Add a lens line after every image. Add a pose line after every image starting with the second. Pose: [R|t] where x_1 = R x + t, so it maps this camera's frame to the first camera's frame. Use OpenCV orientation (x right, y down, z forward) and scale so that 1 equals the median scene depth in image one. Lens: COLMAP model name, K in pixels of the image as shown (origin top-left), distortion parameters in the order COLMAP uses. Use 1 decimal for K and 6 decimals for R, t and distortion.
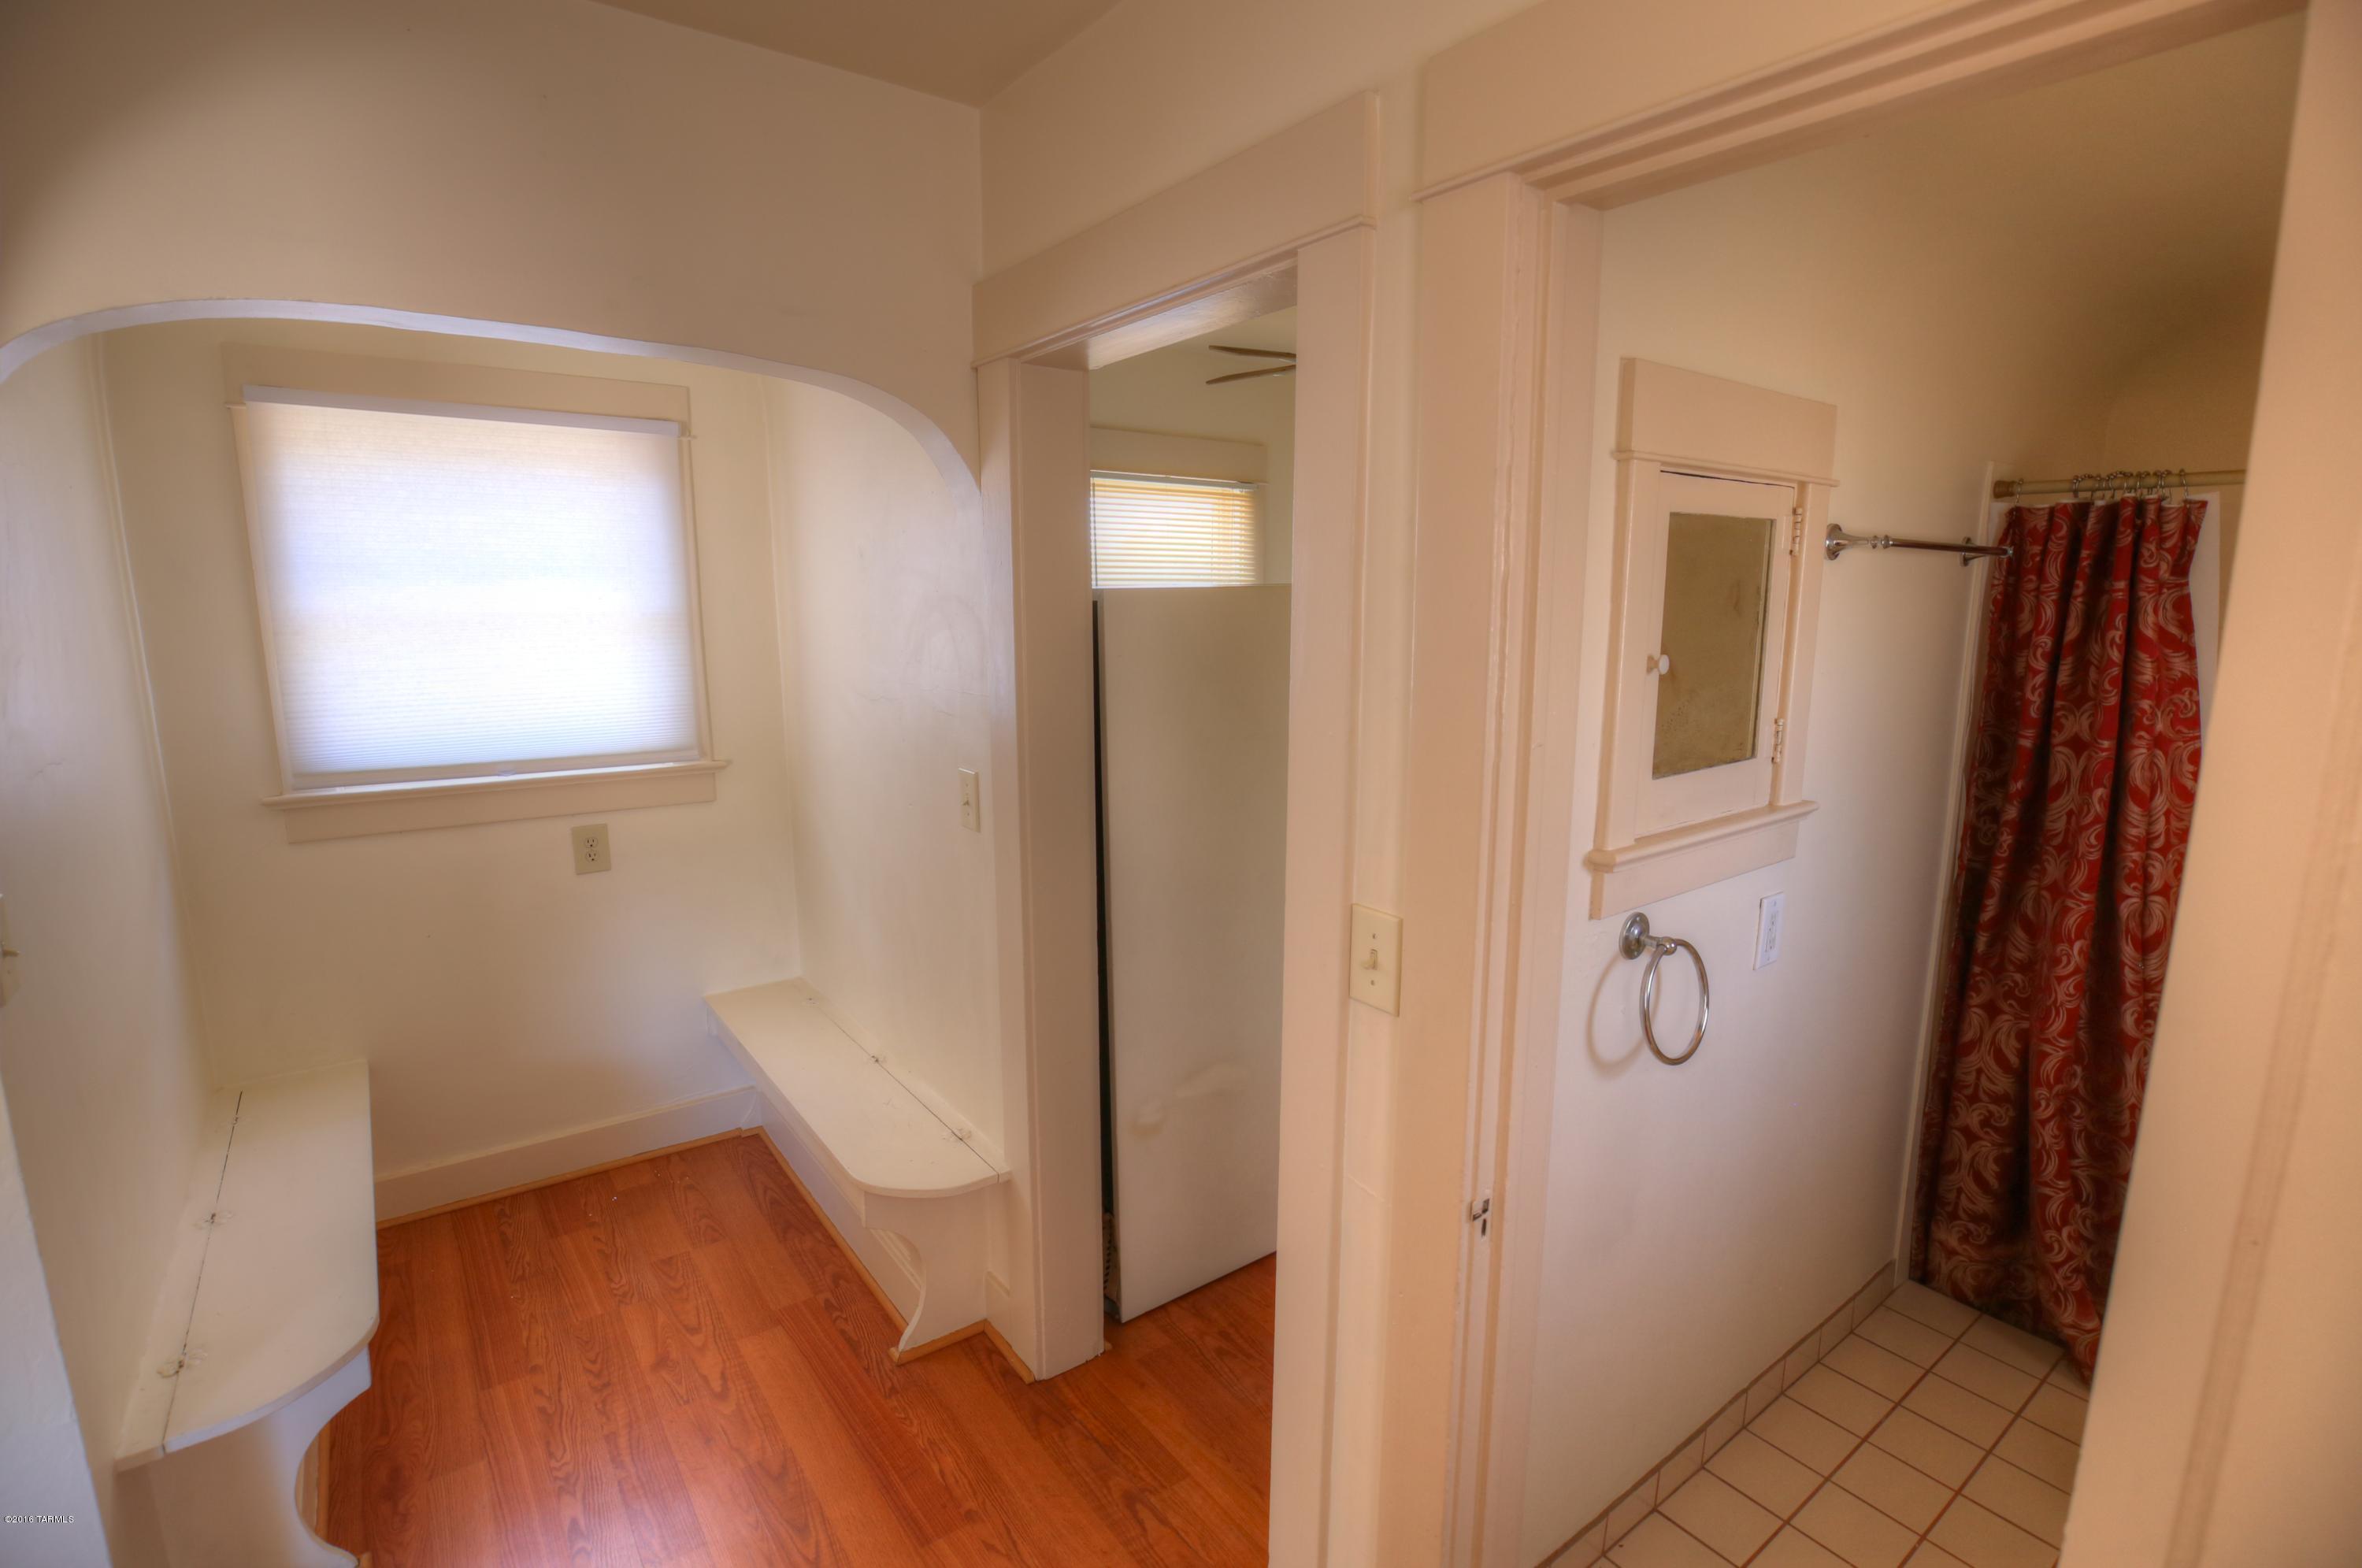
lens RADIAL K [[1080.1, 0, 1181.0], [0, 1080.1, 784.0], [0, 0, 1]] dist [-0.029785, 0.000912]
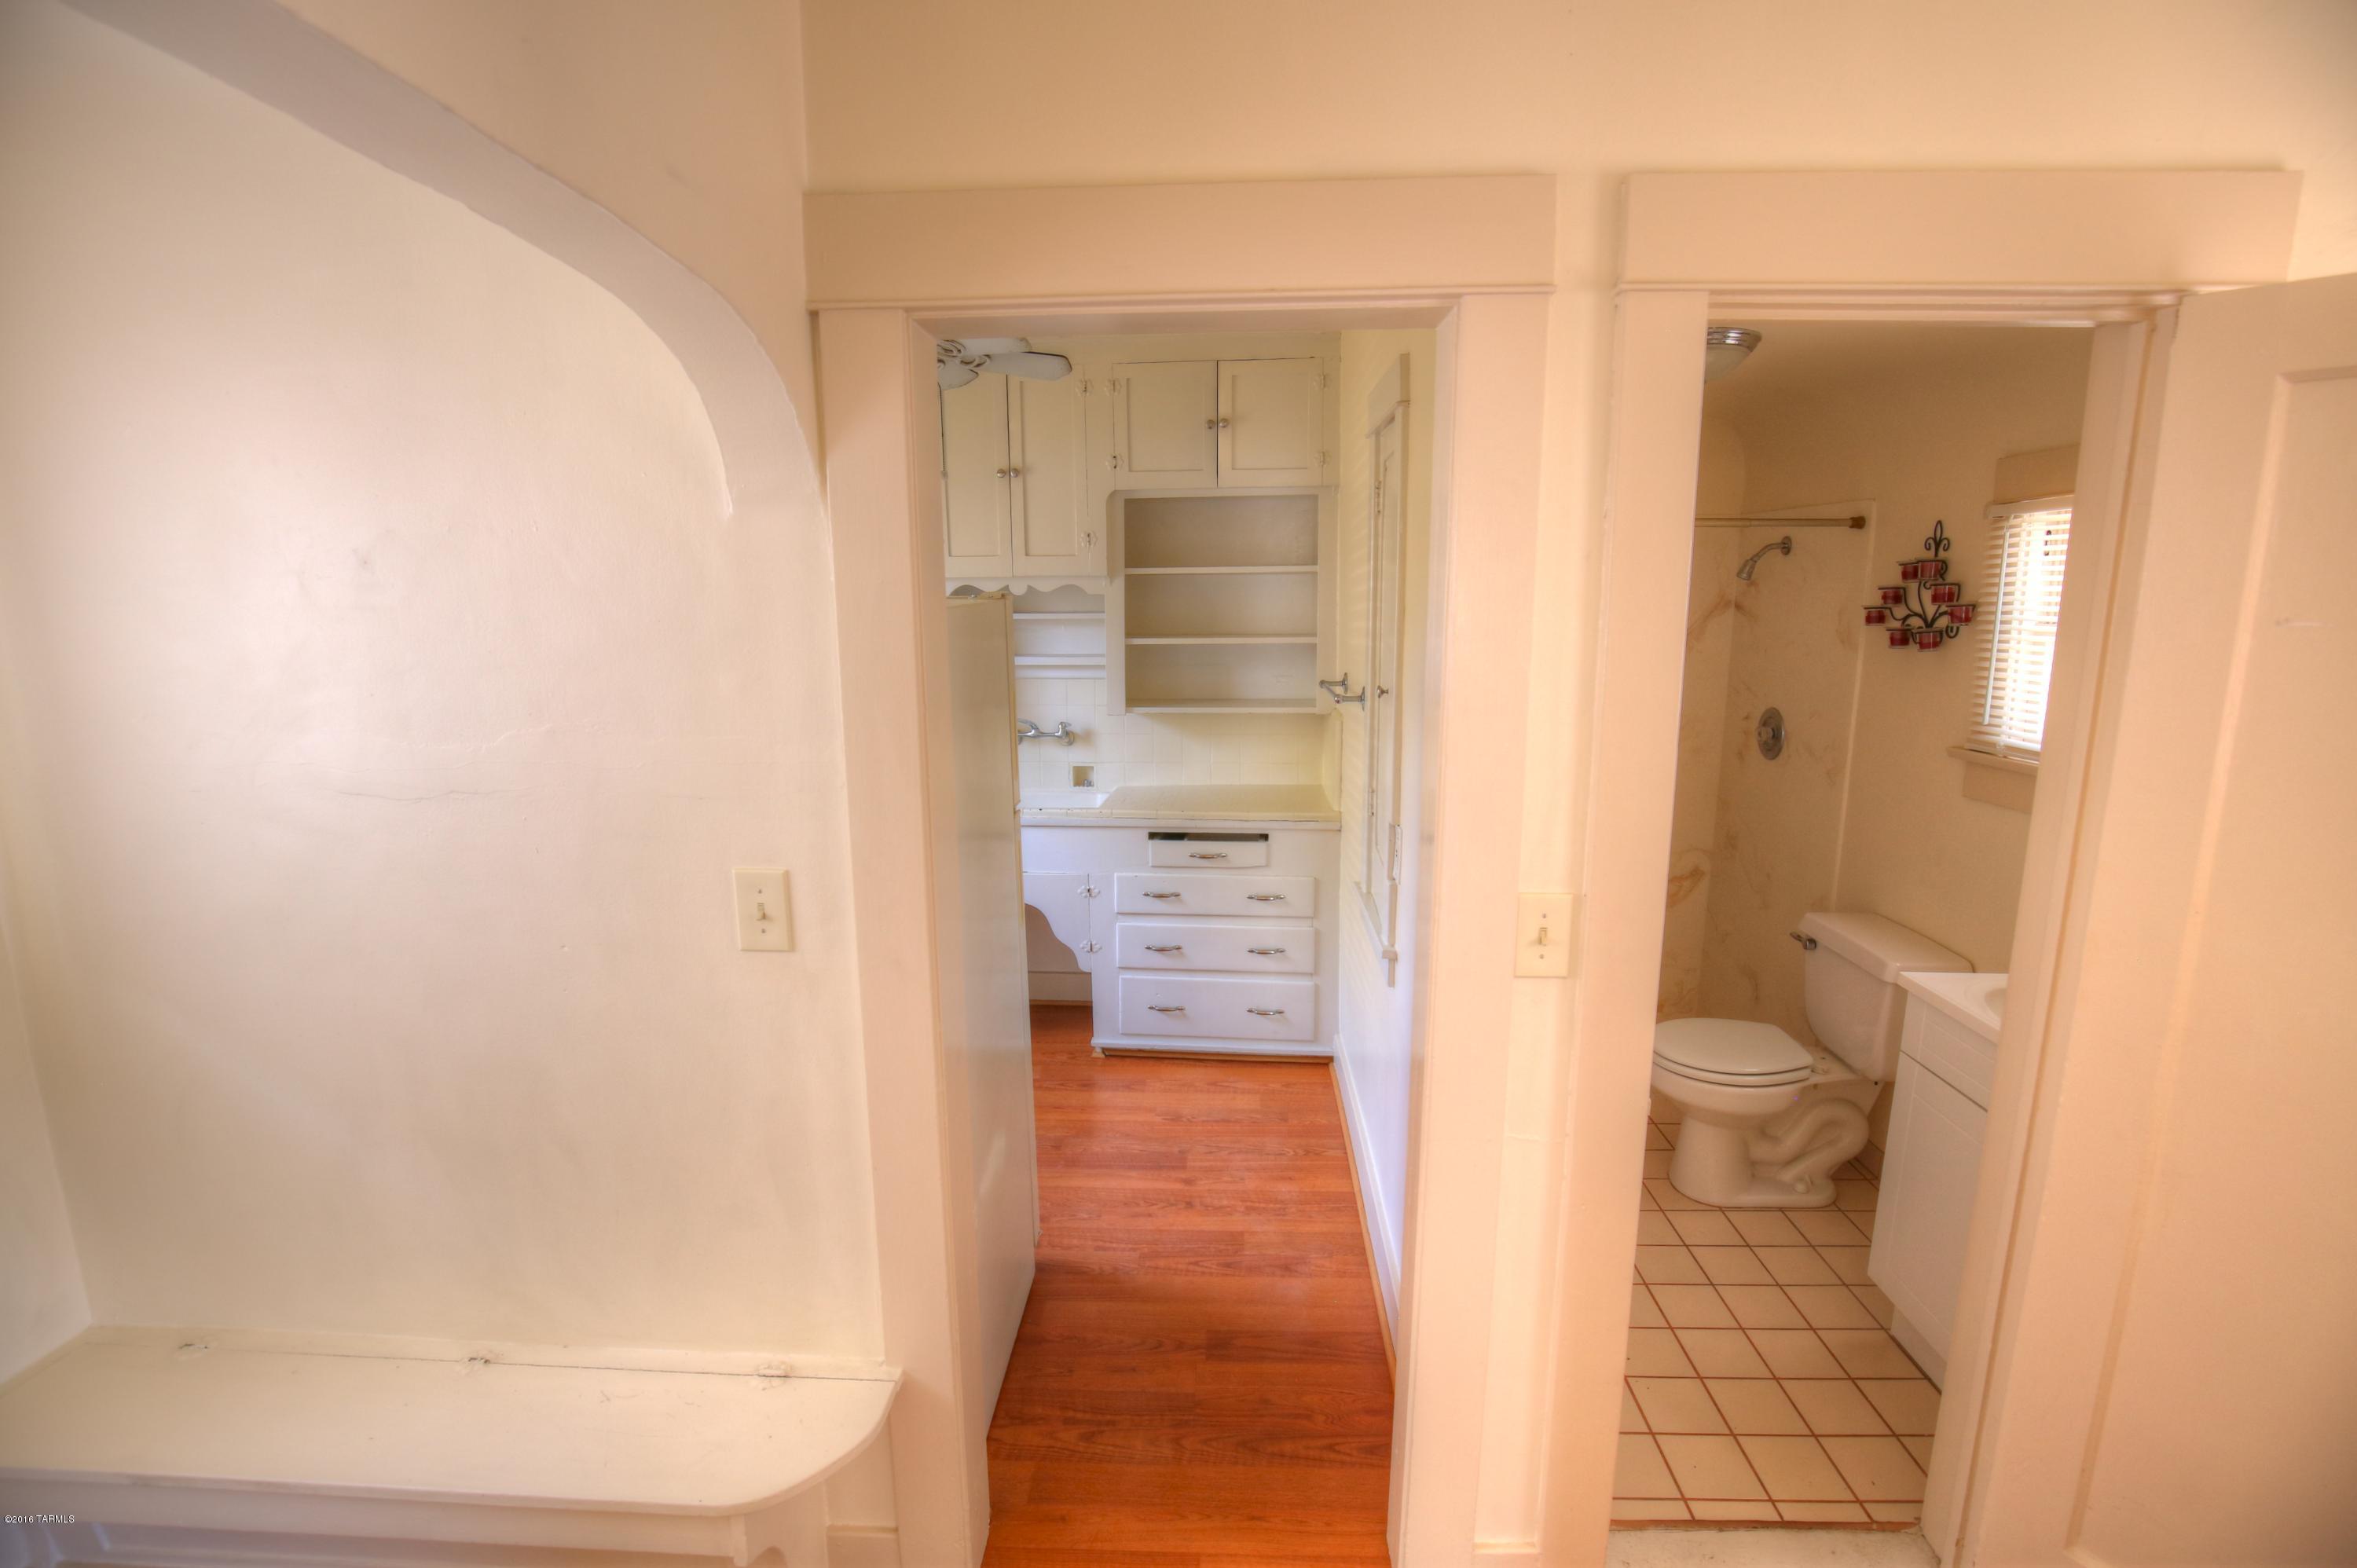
lens RADIAL K [[1068.3, 0, 1180.2], [0, 1068.3, 774.4], [0, 0, 1]] dist [-0.033720, 0.000007]
pose [[0.634856, -0.140256, 0.759794, -0.567747], [0.141198, 0.987886, 0.064381, -0.084965], [-0.759619, 0.066409, 0.646969, 0.347597]]
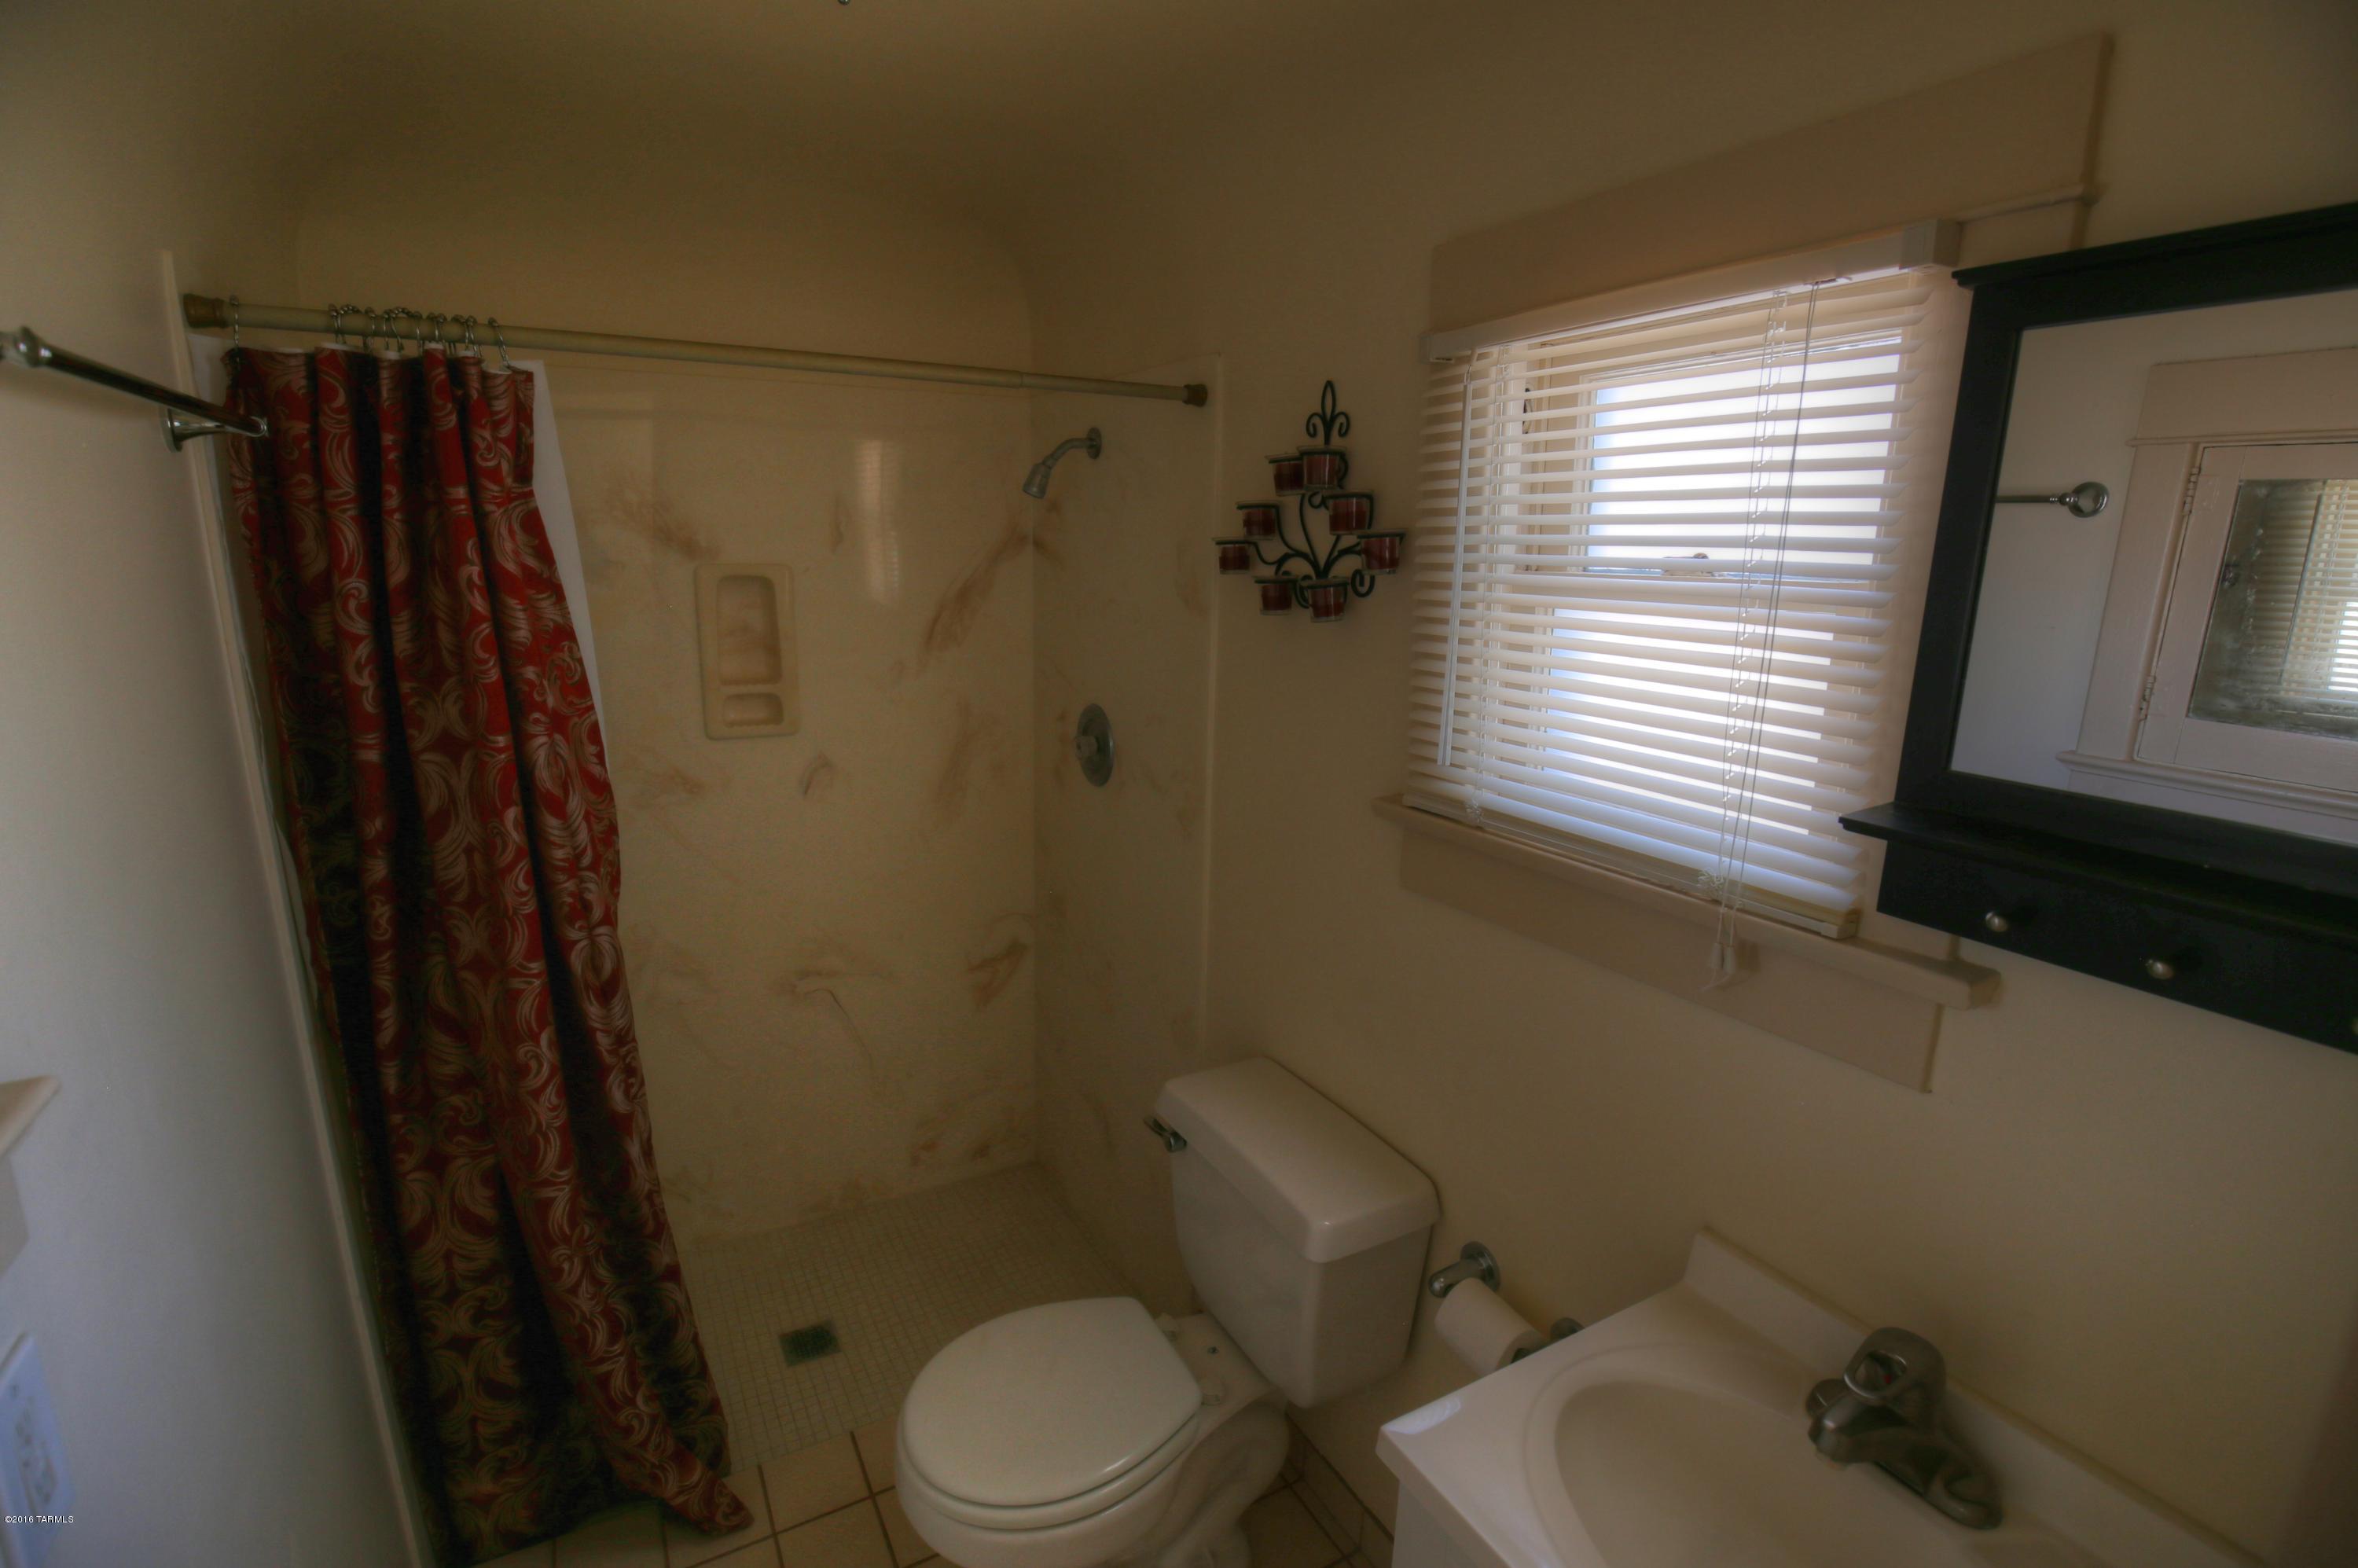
lens RADIAL K [[1078.2, 0, 1179.0], [0, 1078.2, 784.0], [0, 0, 1]] dist [-0.029785, 0.000912]
pose [[0.124051, -0.221296, 0.967285, 0.274420], [0.154372, 0.967249, 0.201490, -0.076975], [-0.980194, 0.124327, 0.154150, 0.472572]]
